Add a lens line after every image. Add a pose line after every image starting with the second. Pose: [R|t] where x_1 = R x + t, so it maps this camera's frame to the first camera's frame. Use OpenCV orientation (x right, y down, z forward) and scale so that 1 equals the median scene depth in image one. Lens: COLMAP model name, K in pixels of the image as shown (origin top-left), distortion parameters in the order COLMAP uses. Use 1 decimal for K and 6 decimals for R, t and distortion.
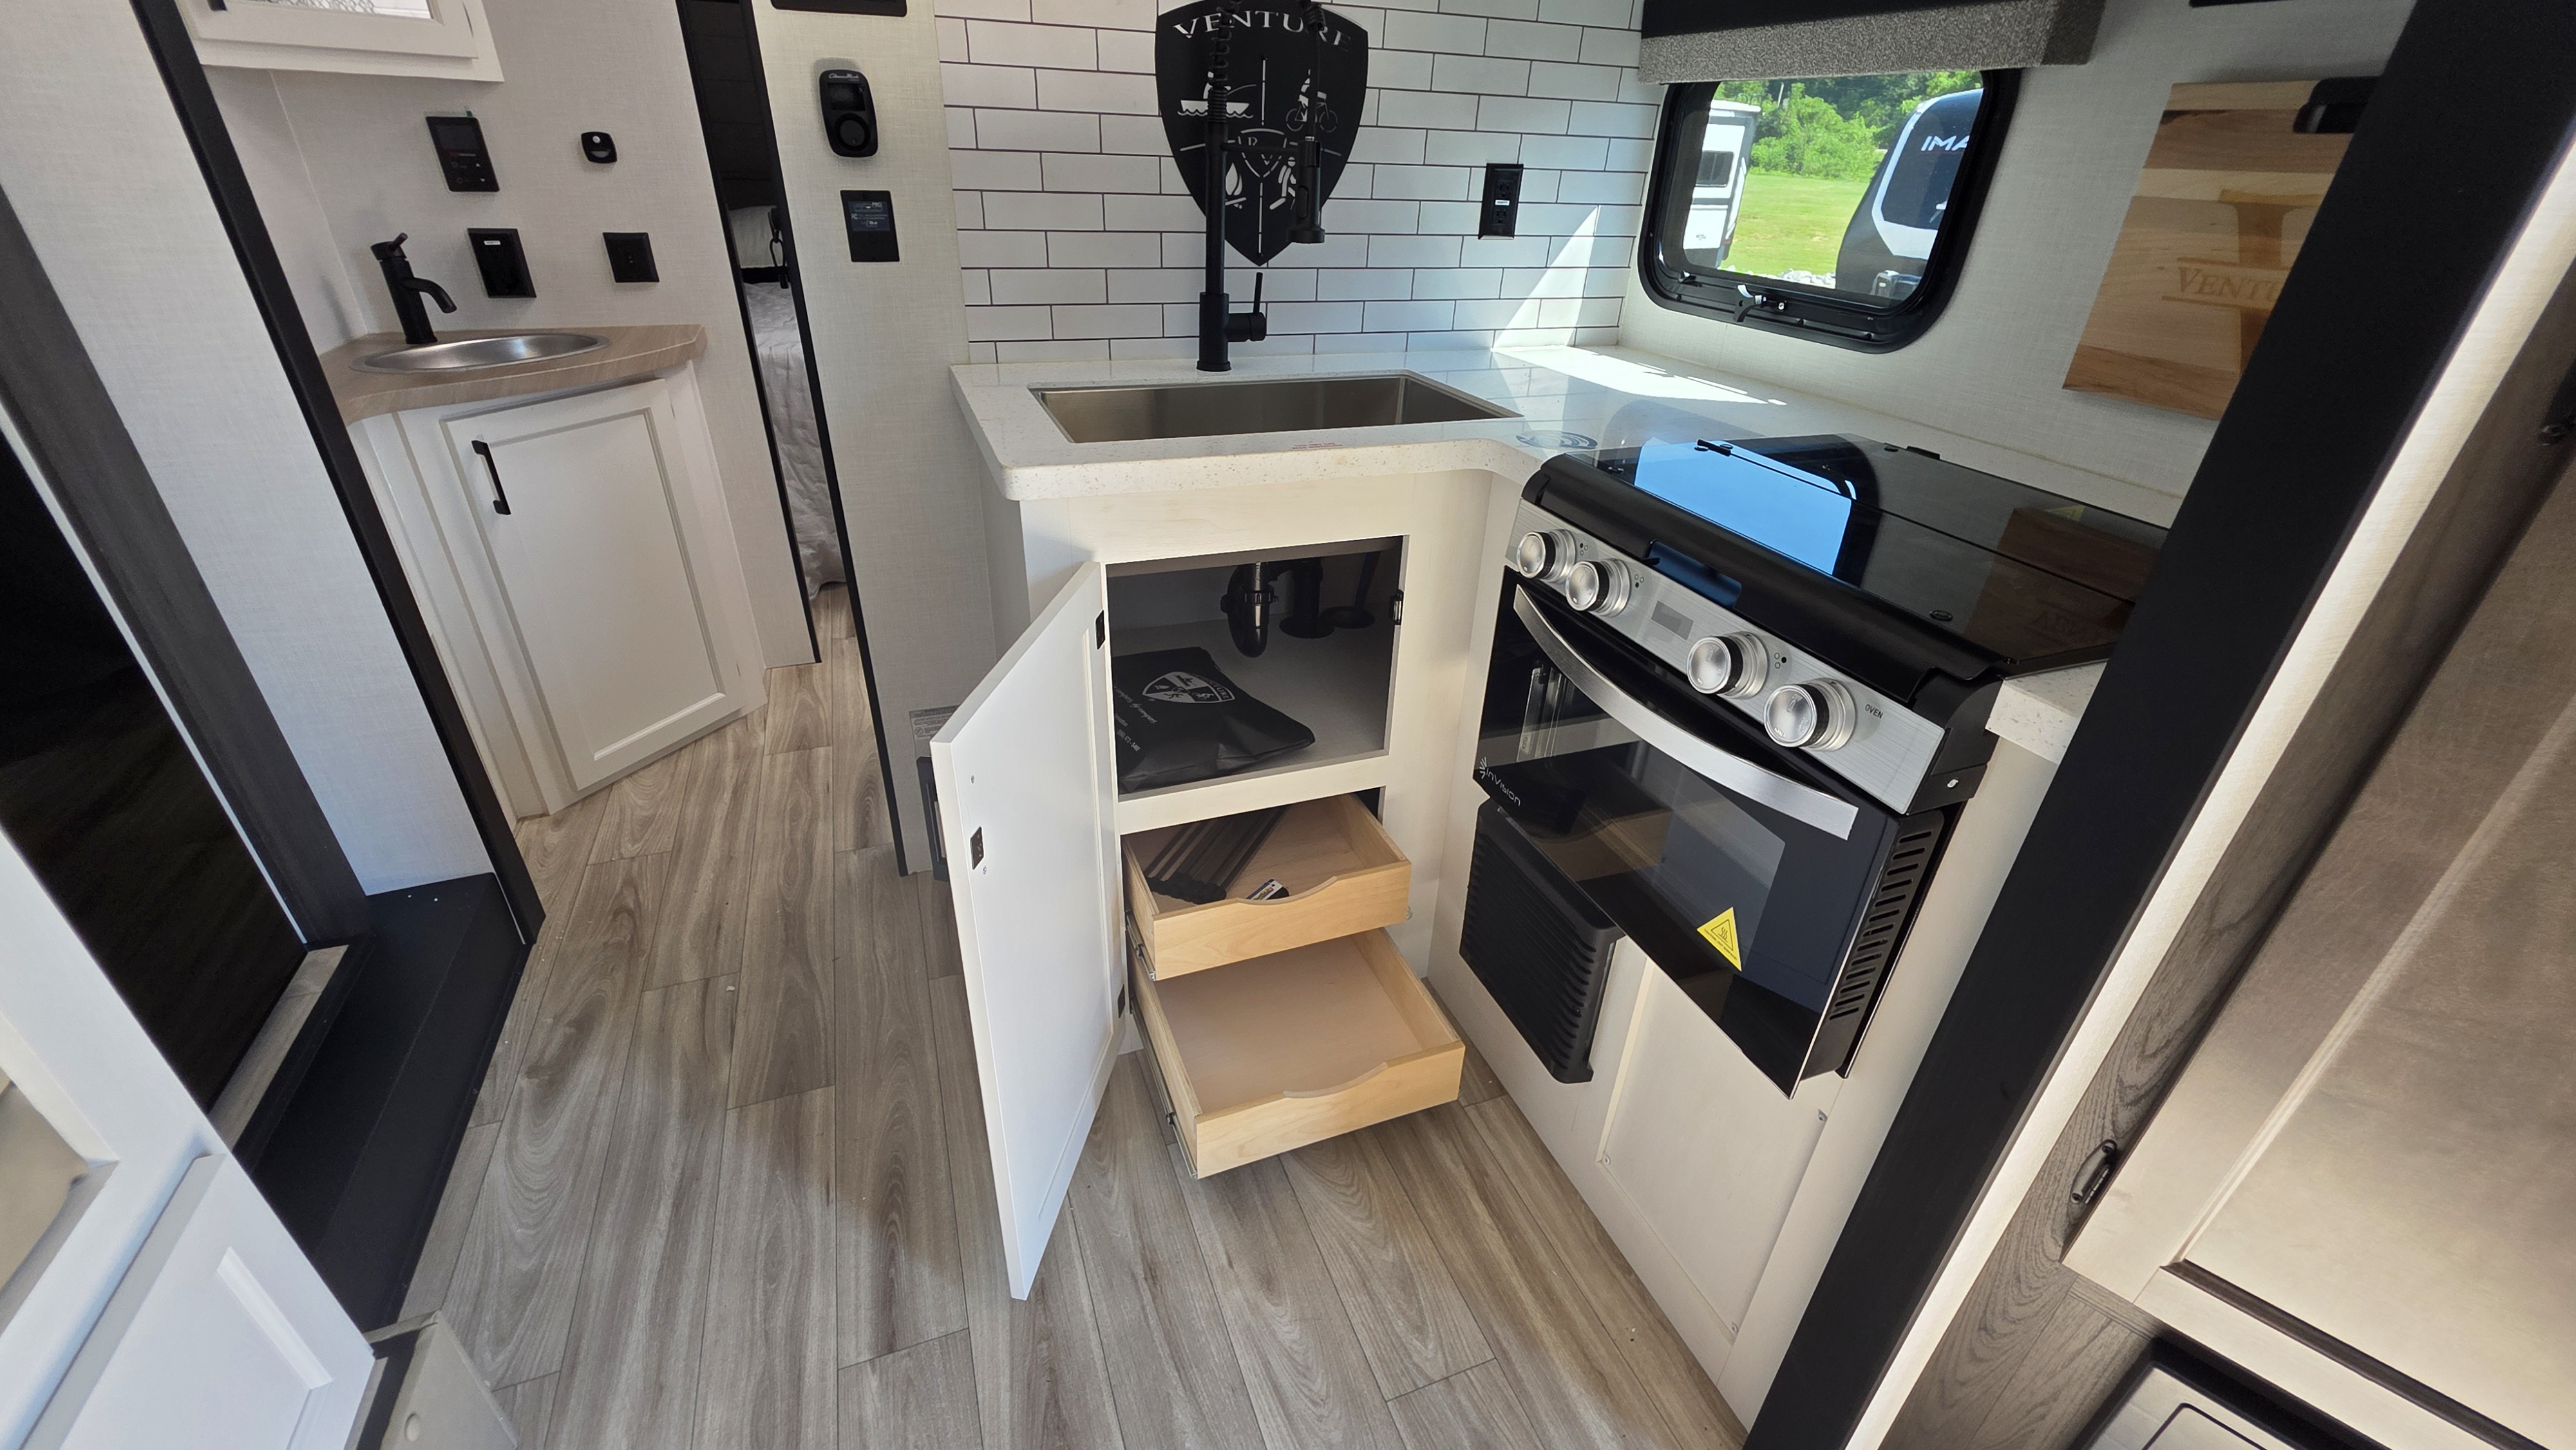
lens RADIAL K [[1046.0, 0, 1285.0], [0, 1046.0, 722.3], [0, 0, 1]] dist [0.002507, -0.000749]
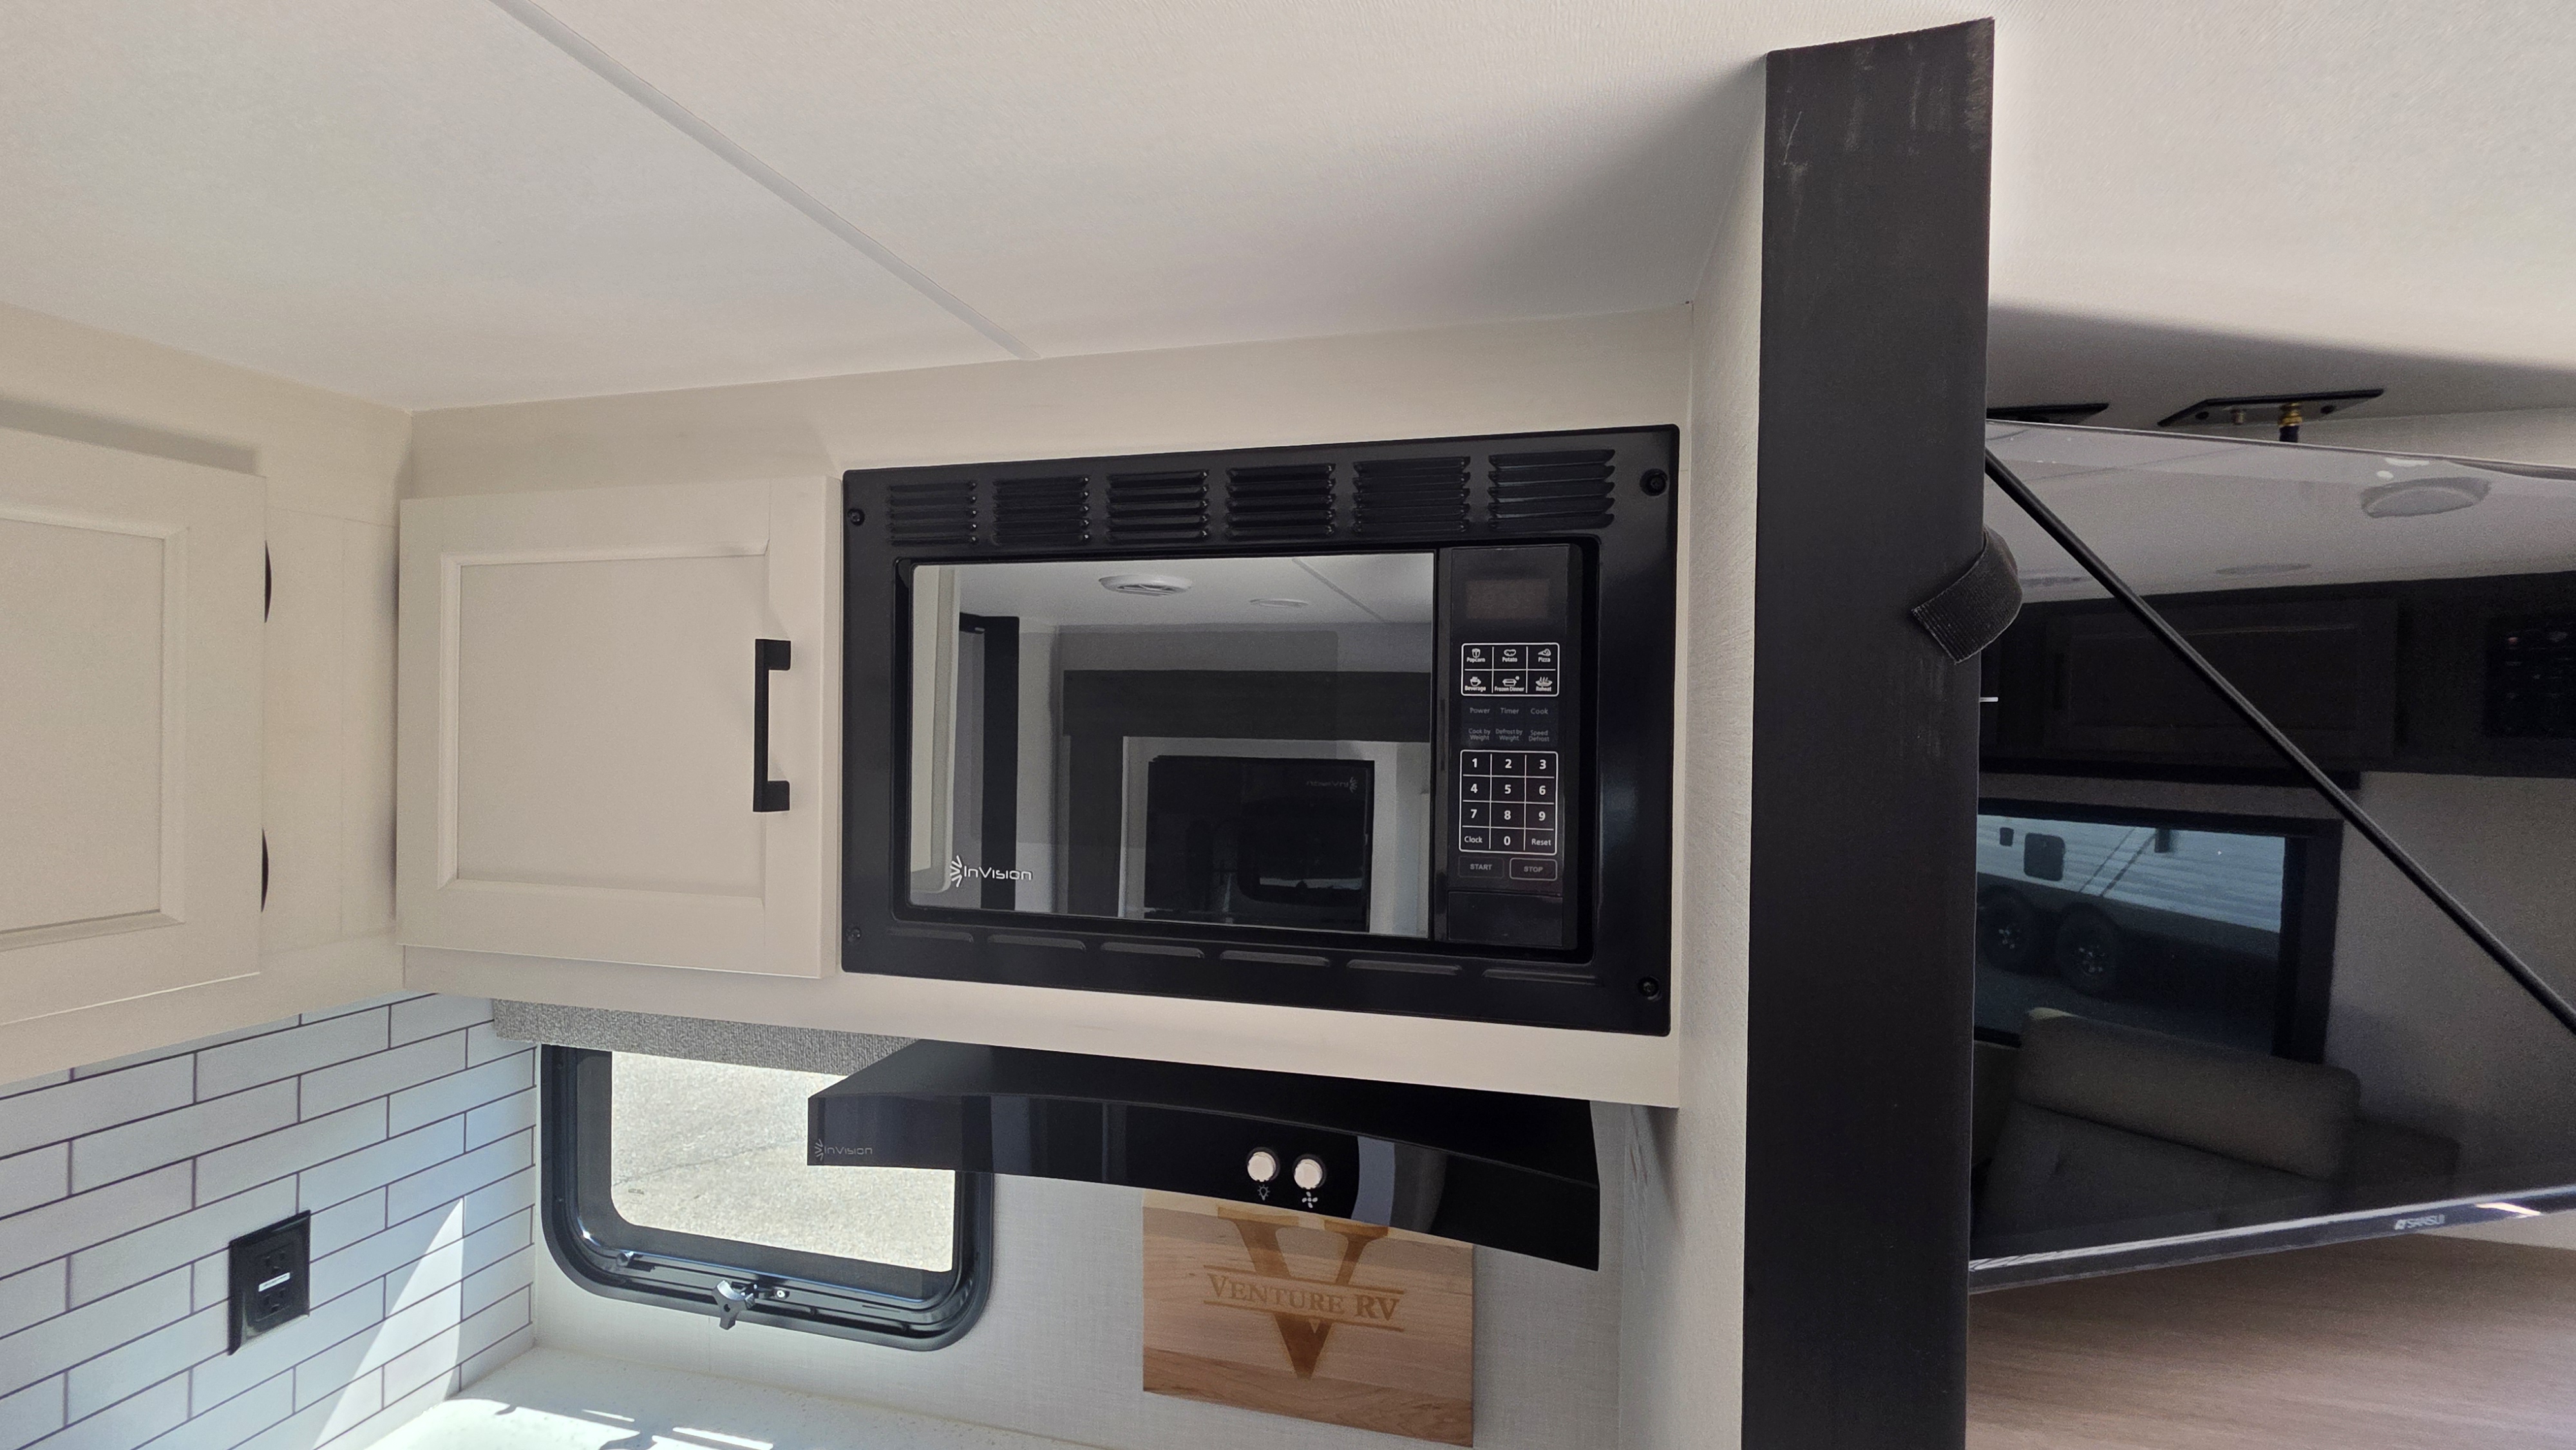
lens RADIAL K [[1046.0, 0, 1282.0], [0, 1046.0, 728.2], [0, 0, 1]] dist [0.002507, -0.000749]
pose [[0.572335, -0.036994, 0.819185, 0.056644], [0.405886, 0.880805, -0.243802, -0.402771], [-0.712523, 0.472032, 0.519131, 0.114449]]
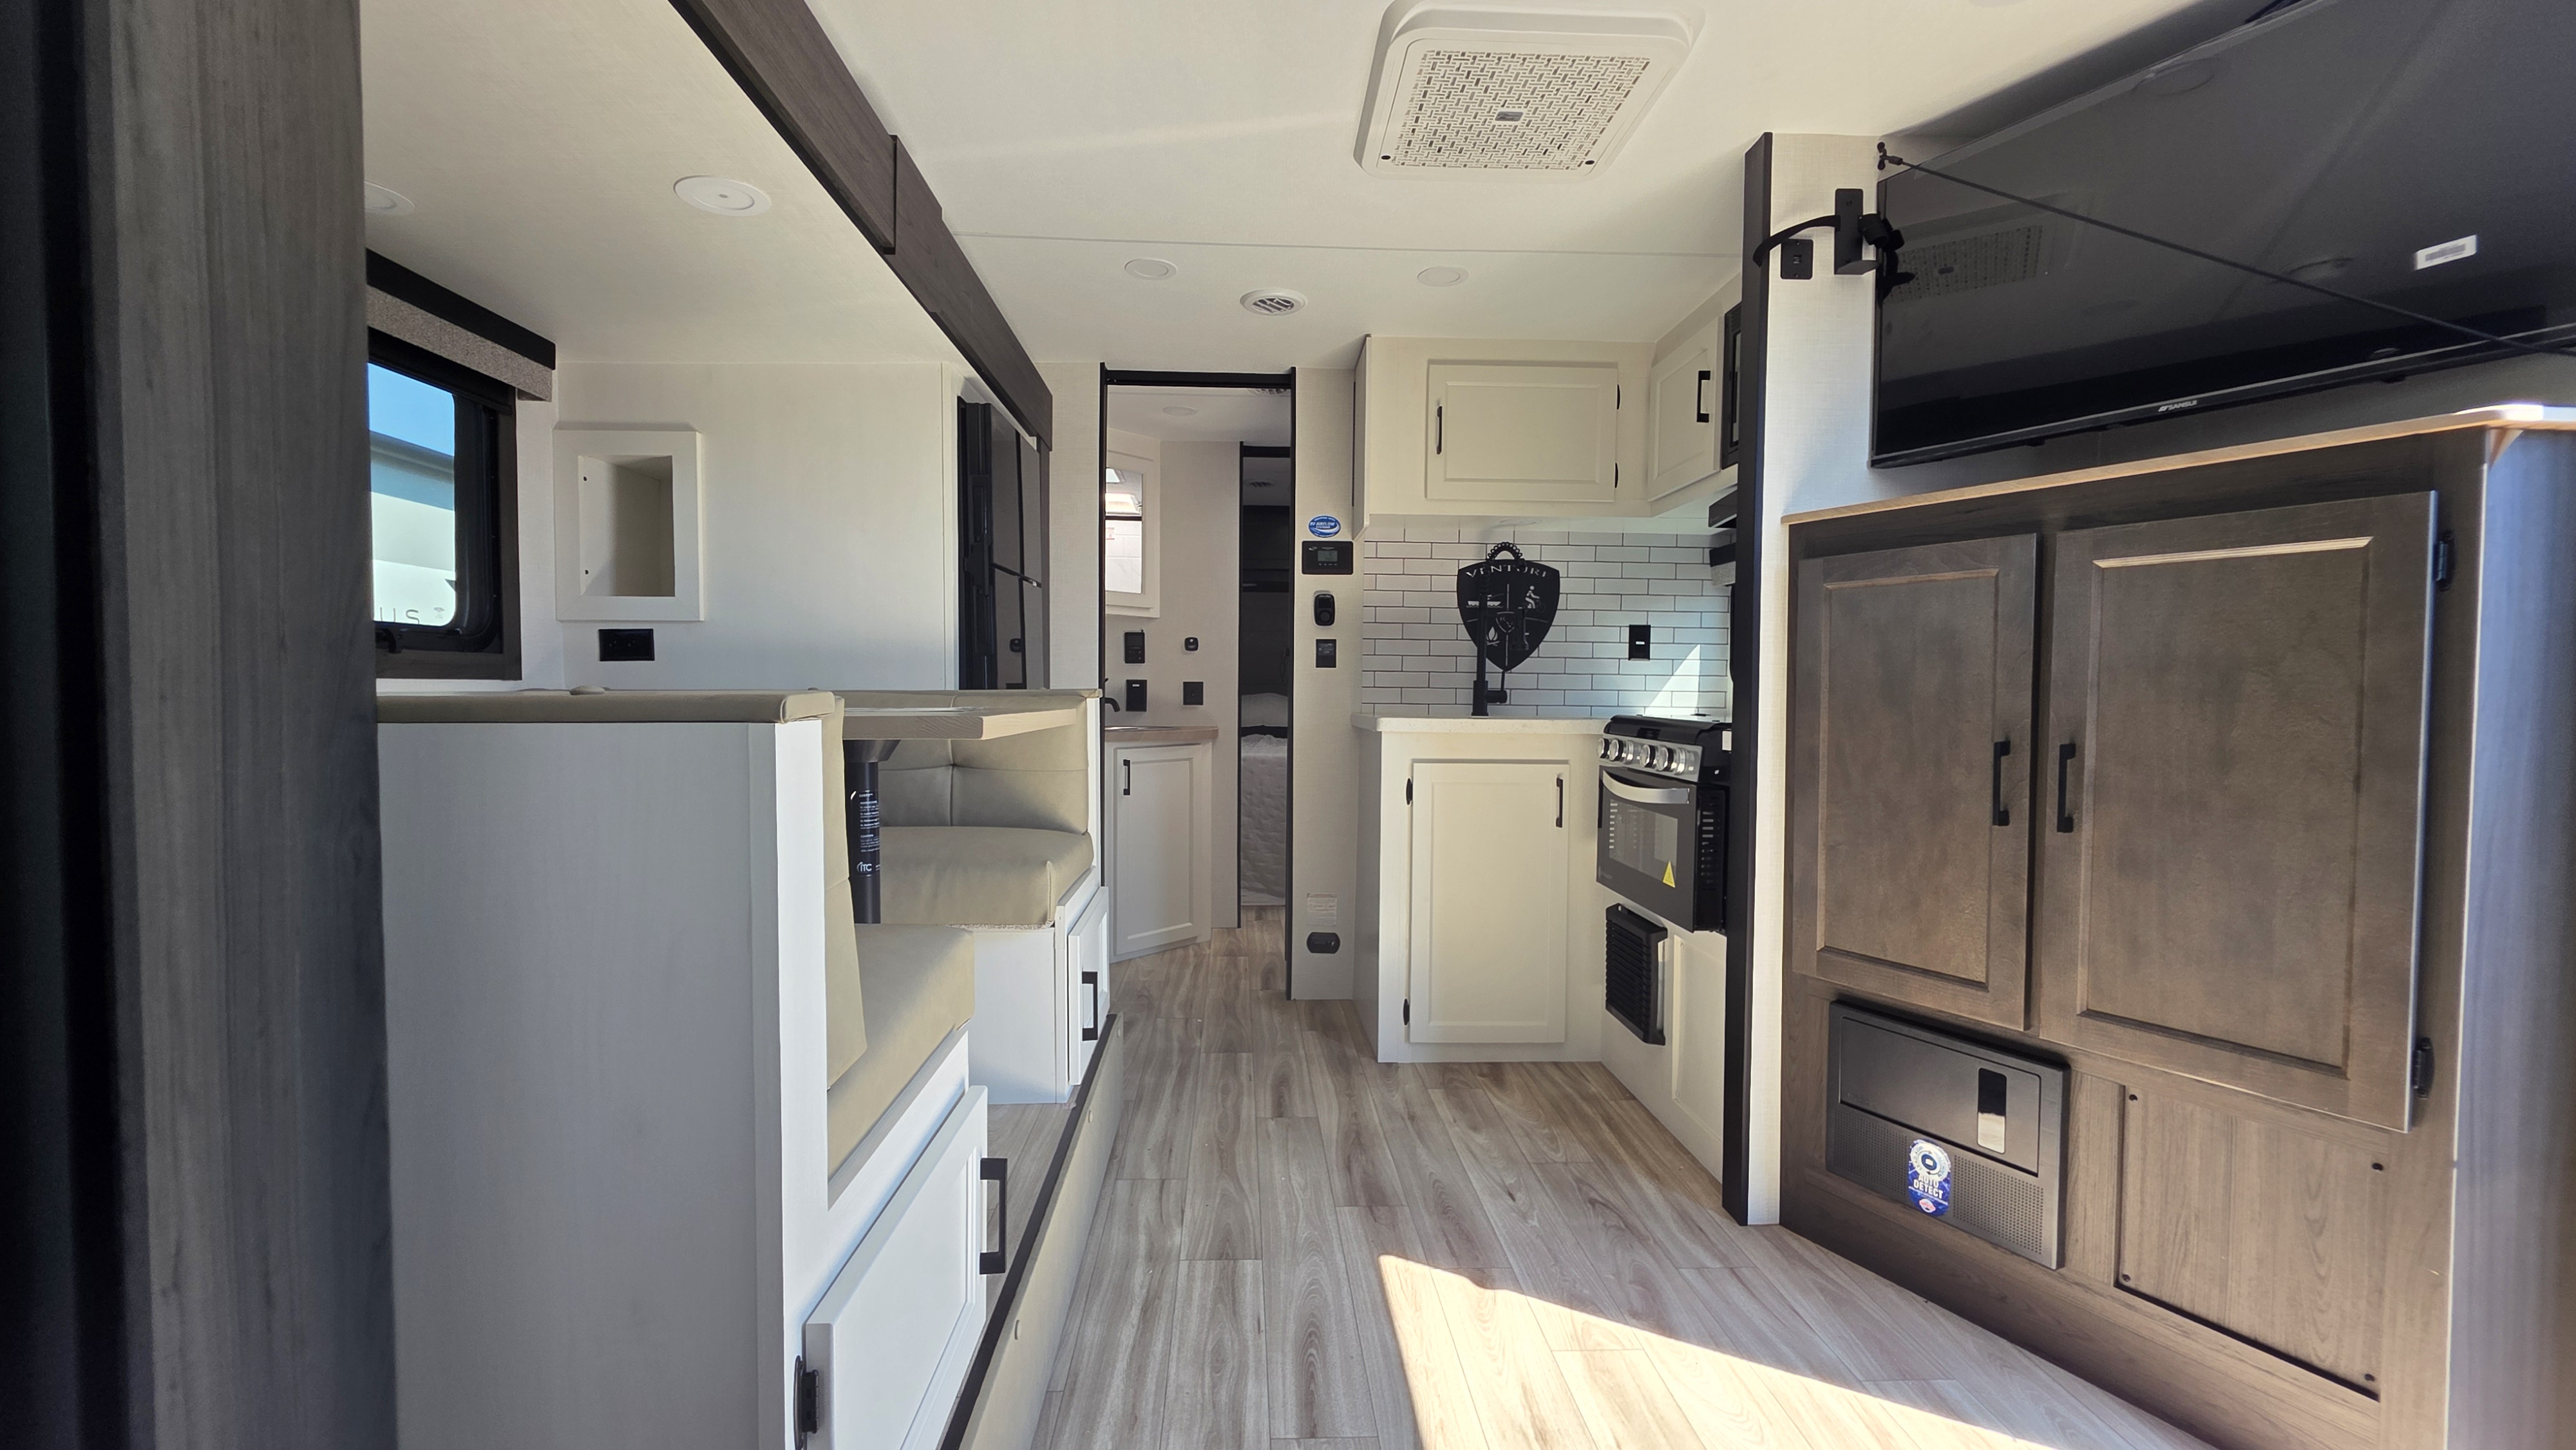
lens RADIAL K [[1046.0, 0, 1281.7], [0, 1046.0, 721.9], [0, 0, 1]] dist [0.002507, -0.000749]
pose [[0.949724, -0.013819, -0.312783, 0.186223], [-0.132988, 0.886618, -0.442971, 0.572929], [0.283440, 0.462297, 0.840204, -0.731785]]
